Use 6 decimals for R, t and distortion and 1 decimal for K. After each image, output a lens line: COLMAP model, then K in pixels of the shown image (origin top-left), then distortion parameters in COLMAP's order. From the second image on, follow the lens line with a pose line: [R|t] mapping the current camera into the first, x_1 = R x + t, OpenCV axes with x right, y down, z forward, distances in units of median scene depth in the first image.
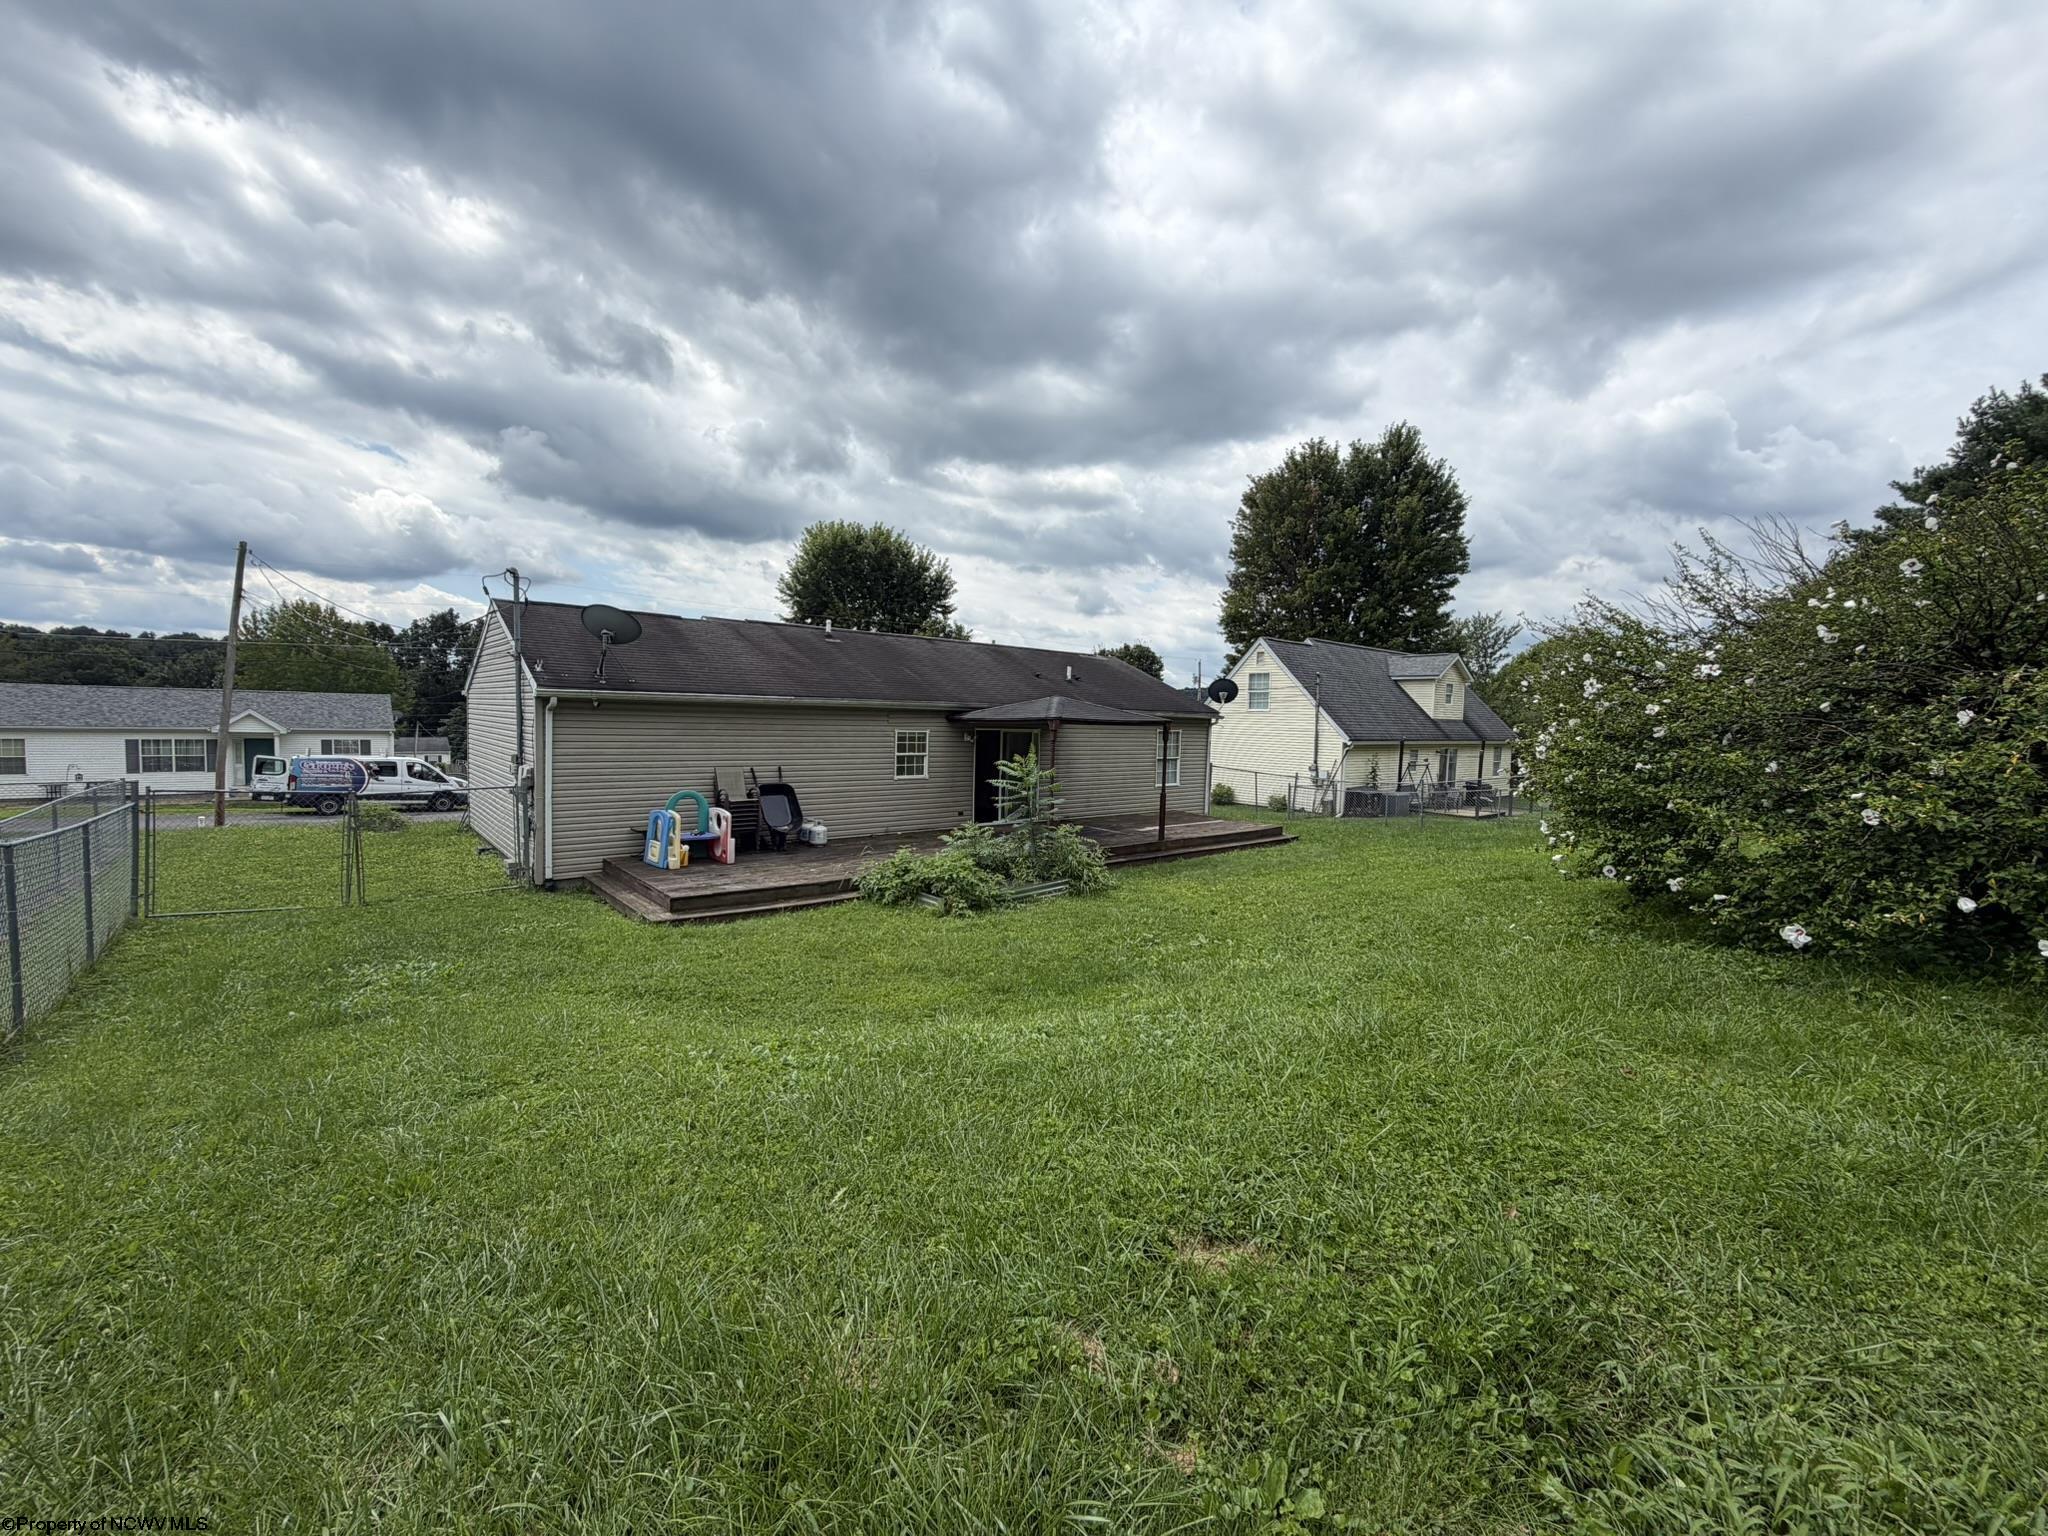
lens RADIAL K [[813.6, 0, 1024.9], [0, 813.6, 773.0], [0, 0, 1]] dist [-0.001348, 0.000490]
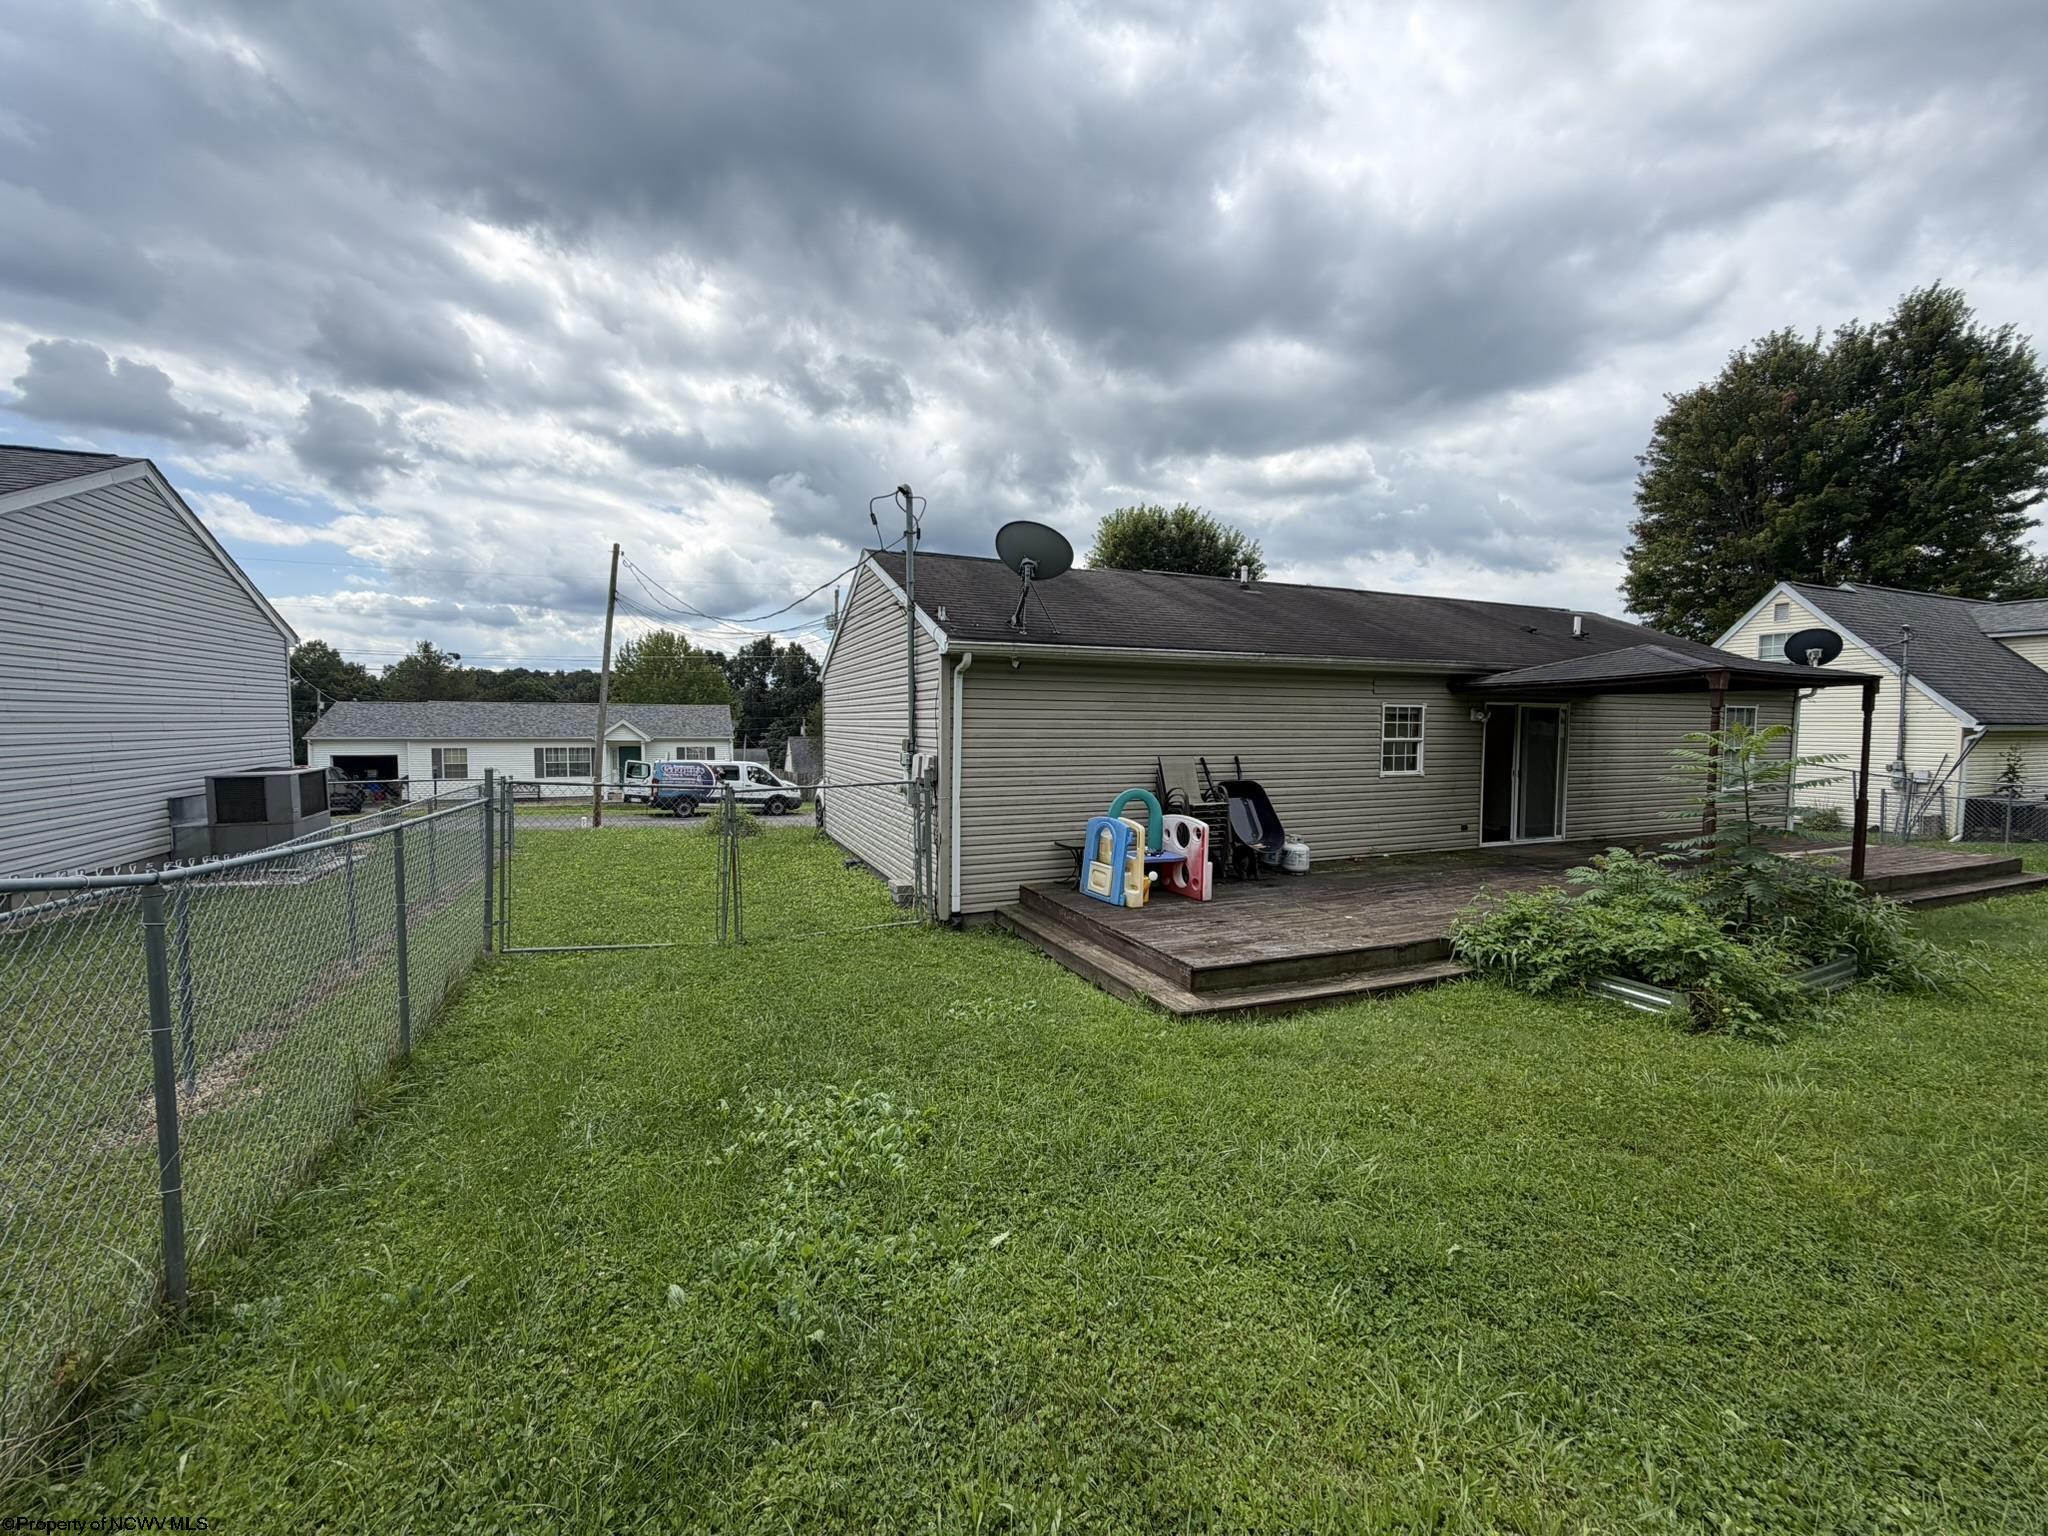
lens RADIAL K [[813.6, 0, 1027.8], [0, 813.6, 772.8], [0, 0, 1]] dist [-0.001348, 0.000490]
pose [[0.954973, -0.002869, -0.296680, -0.144953], [-0.000600, 0.999933, -0.011600, 0.007727], [0.296694, 0.011256, 0.954906, 0.156524]]
